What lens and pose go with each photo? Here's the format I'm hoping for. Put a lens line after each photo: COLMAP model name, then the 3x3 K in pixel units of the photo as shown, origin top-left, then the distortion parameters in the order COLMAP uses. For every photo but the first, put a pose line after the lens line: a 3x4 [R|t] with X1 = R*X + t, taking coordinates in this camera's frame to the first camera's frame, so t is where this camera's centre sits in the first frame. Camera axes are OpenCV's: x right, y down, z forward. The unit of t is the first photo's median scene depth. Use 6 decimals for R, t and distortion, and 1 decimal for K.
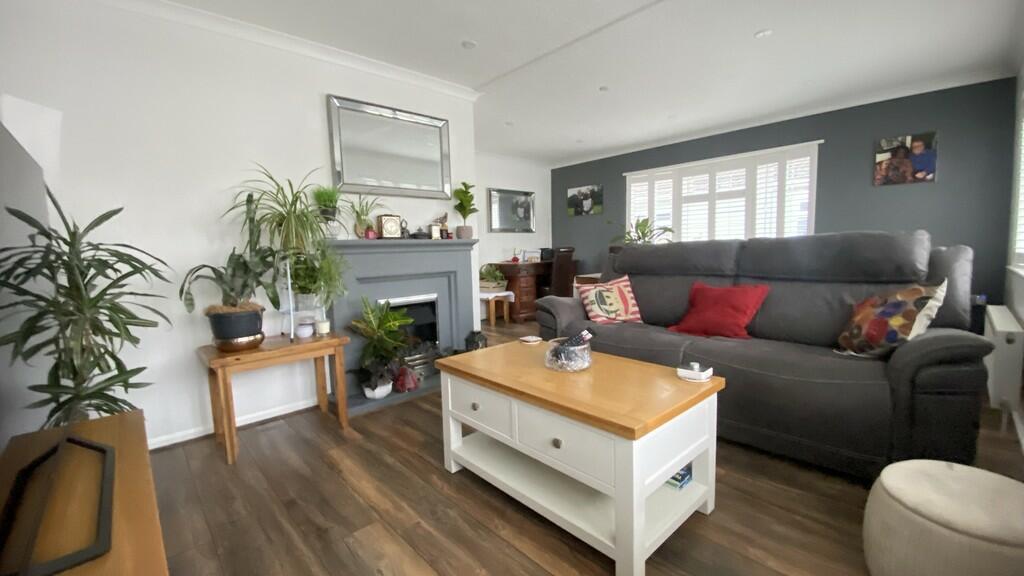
lens RADIAL K [[412.2, 0, 512.0], [0, 412.2, 288.0], [0, 0, 1]] dist [0.054167, -0.039728]
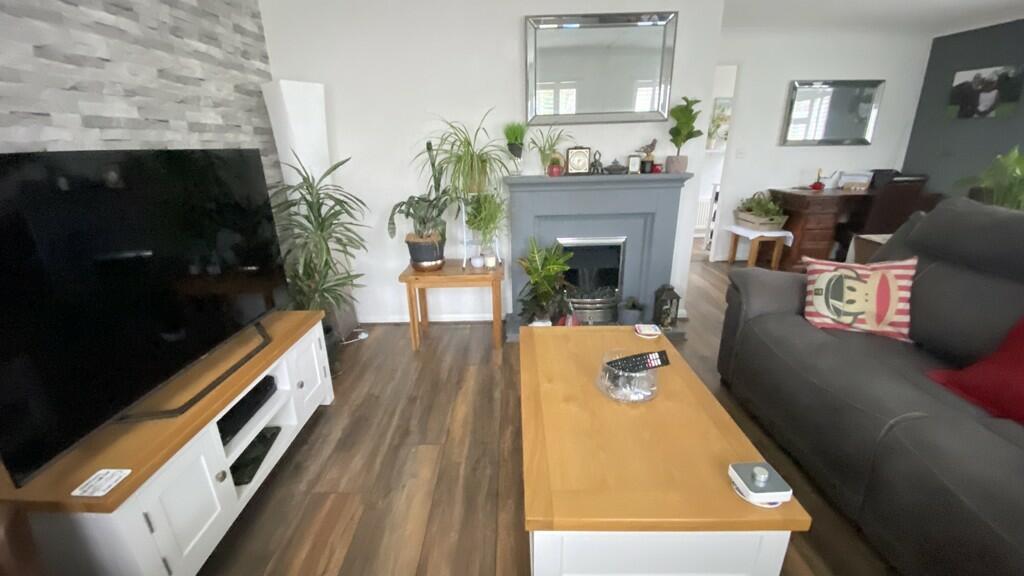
lens RADIAL K [[418.9, 0, 506.6], [0, 418.9, 289.1], [0, 0, 1]] dist [0.023267, -0.020531]
pose [[0.729381, 0.234325, -0.642725, 0.249272], [-0.071992, 0.960583, 0.268511, -0.107765], [0.680310, -0.149575, 0.717500, 0.168434]]
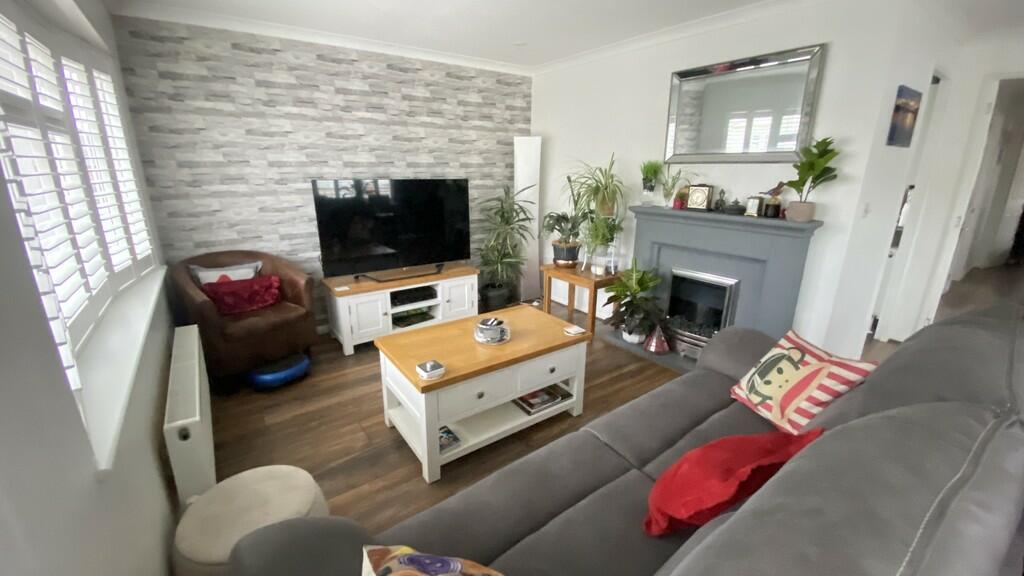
lens RADIAL K [[418.9, 0, 506.6], [0, 418.9, 289.1], [0, 0, 1]] dist [0.023267, -0.020531]
pose [[-0.130179, 0.310546, -0.941602, 0.728856], [-0.098921, 0.940877, 0.323983, -0.211702], [0.986544, 0.135320, -0.091763, 0.649587]]
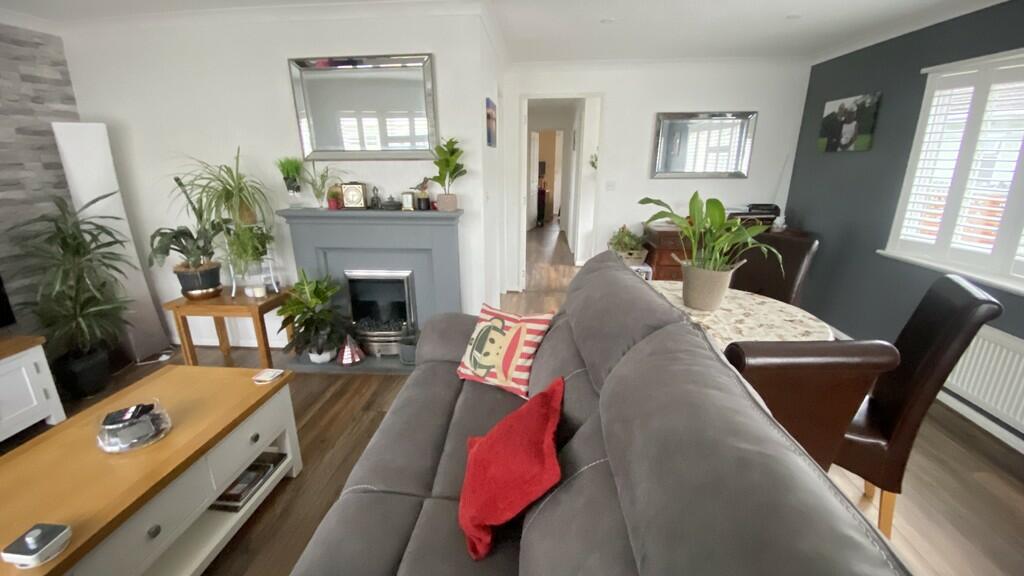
lens RADIAL K [[412.2, 0, 512.0], [0, 412.2, 288.0], [0, 0, 1]] dist [0.054167, -0.039728]
pose [[0.673353, 0.237113, -0.700267, 0.635795], [-0.089280, 0.966322, 0.241352, -0.197185], [0.733911, -0.099995, 0.671845, 0.583499]]
